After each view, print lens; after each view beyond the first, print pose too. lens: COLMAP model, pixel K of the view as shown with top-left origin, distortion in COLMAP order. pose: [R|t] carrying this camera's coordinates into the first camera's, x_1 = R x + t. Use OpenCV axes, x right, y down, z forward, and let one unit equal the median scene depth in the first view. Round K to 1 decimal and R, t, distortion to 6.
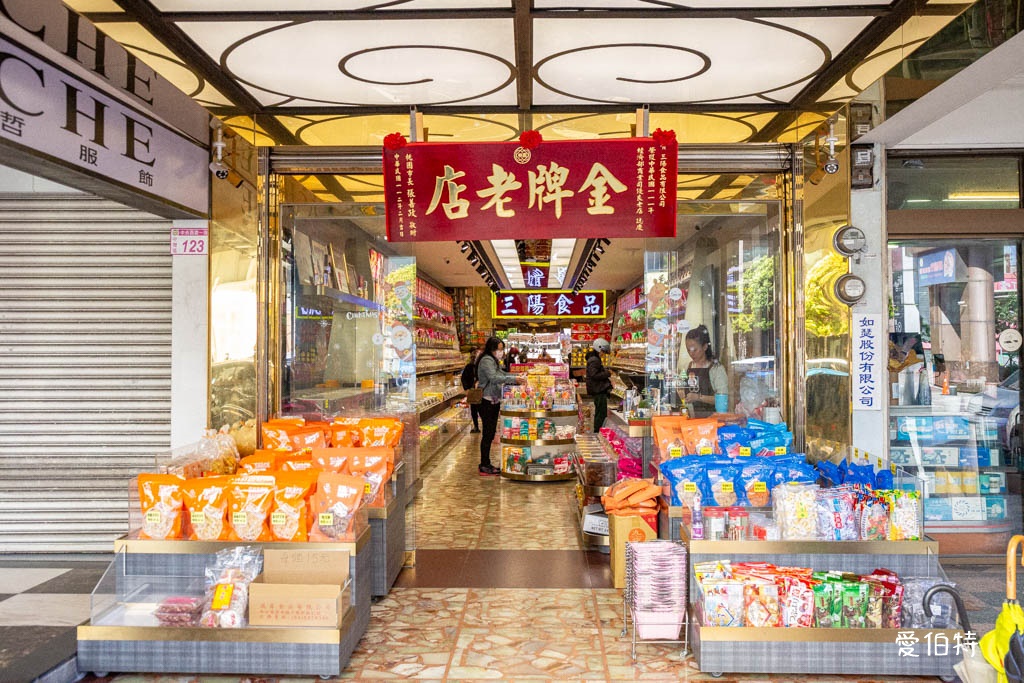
lens RADIAL K [[958.4, 0, 512.0], [0, 958.4, 341.5], [0, 0, 1]] dist [-0.000147, 0.000281]
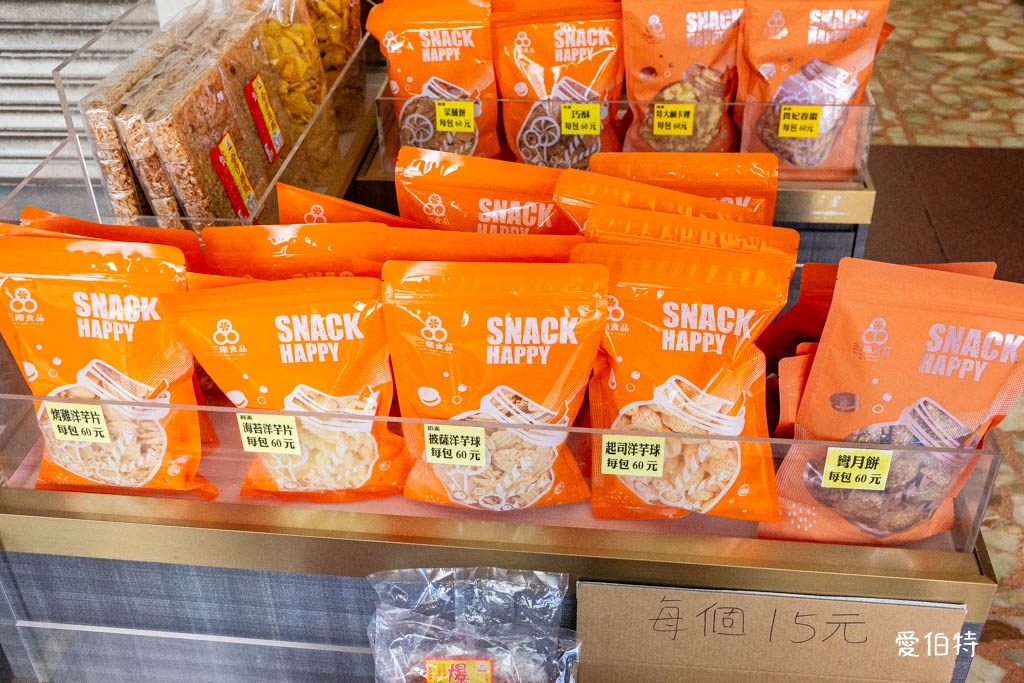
lens RADIAL K [[1062.4, 0, 512.0], [0, 1062.4, 341.5], [0, 0, 1]] dist [-0.011889, -0.006748]
pose [[0.996941, 0.033254, -0.070734, -0.253445], [0.013594, 0.817416, 0.575887, 0.024348], [0.076970, -0.575087, 0.814463, 0.812032]]
